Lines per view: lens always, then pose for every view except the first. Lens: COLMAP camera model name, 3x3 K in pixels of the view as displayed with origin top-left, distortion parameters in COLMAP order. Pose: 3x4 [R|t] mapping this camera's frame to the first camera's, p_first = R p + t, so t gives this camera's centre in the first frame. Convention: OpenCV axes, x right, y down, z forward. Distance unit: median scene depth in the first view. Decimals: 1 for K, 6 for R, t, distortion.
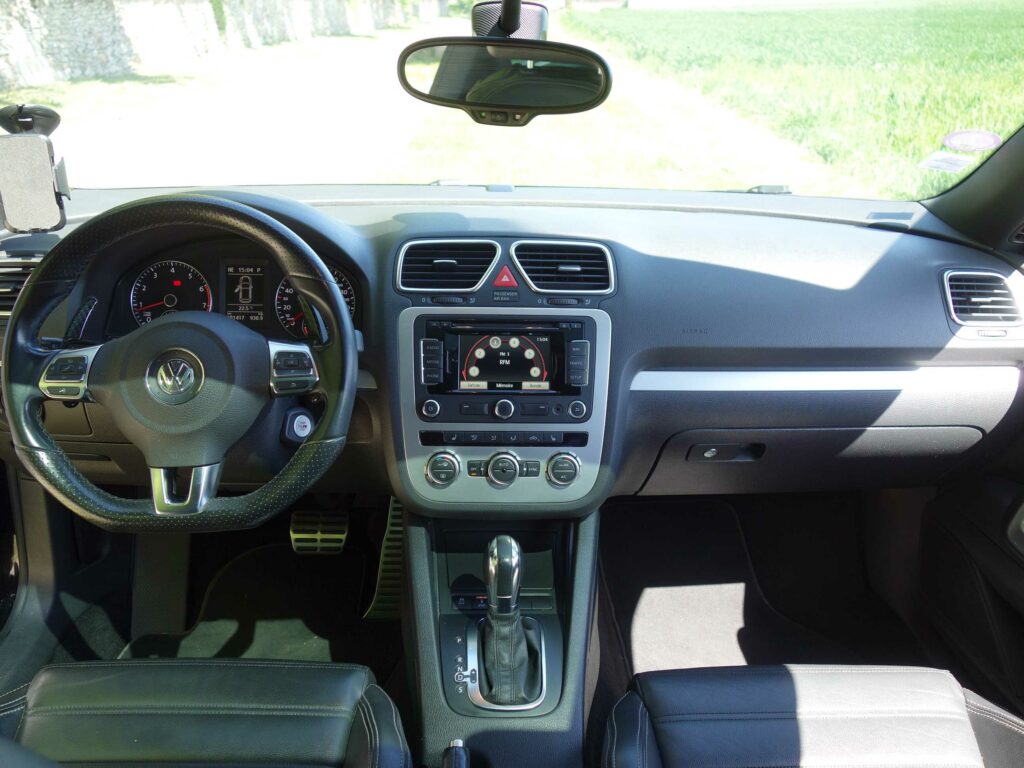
lens RADIAL K [[926.4, 0, 506.5], [0, 926.4, 384.6], [0, 0, 1]] dist [0.011011, 0.008864]
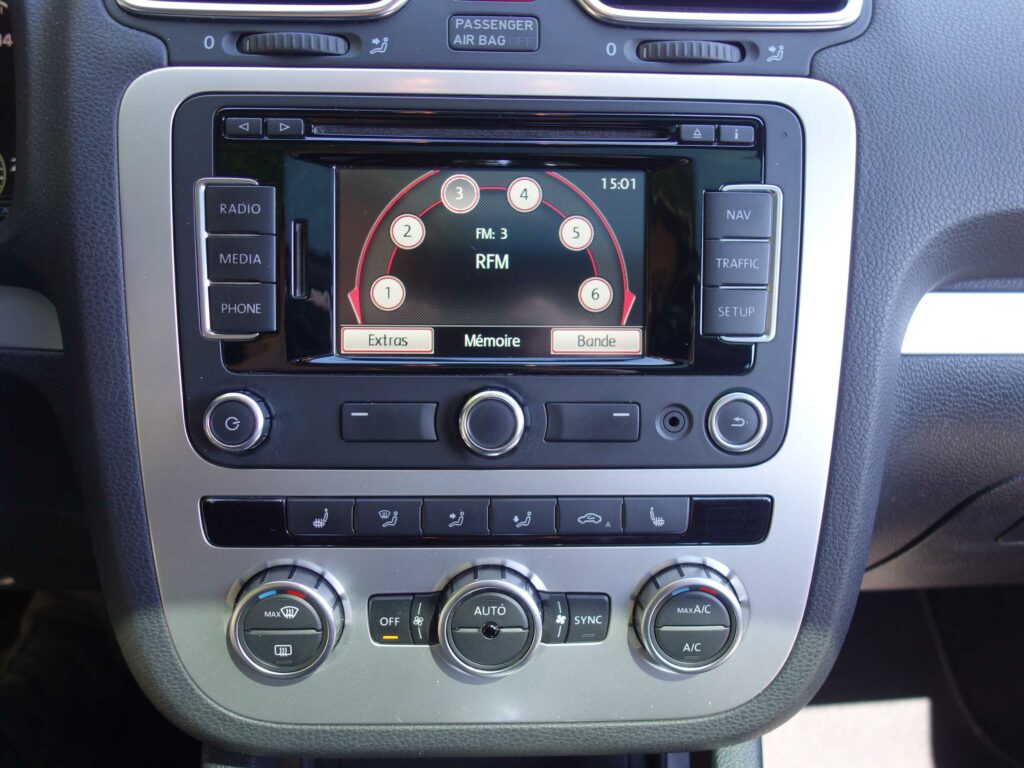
lens RADIAL K [[926.4, 0, 508.9], [0, 926.4, 387.3], [0, 0, 1]] dist [0.011011, 0.008864]
pose [[0.999790, -0.003770, 0.020120, -0.002645], [0.002320, 0.997430, 0.071615, -0.005379], [-0.020338, -0.071553, 0.997229, 0.705806]]
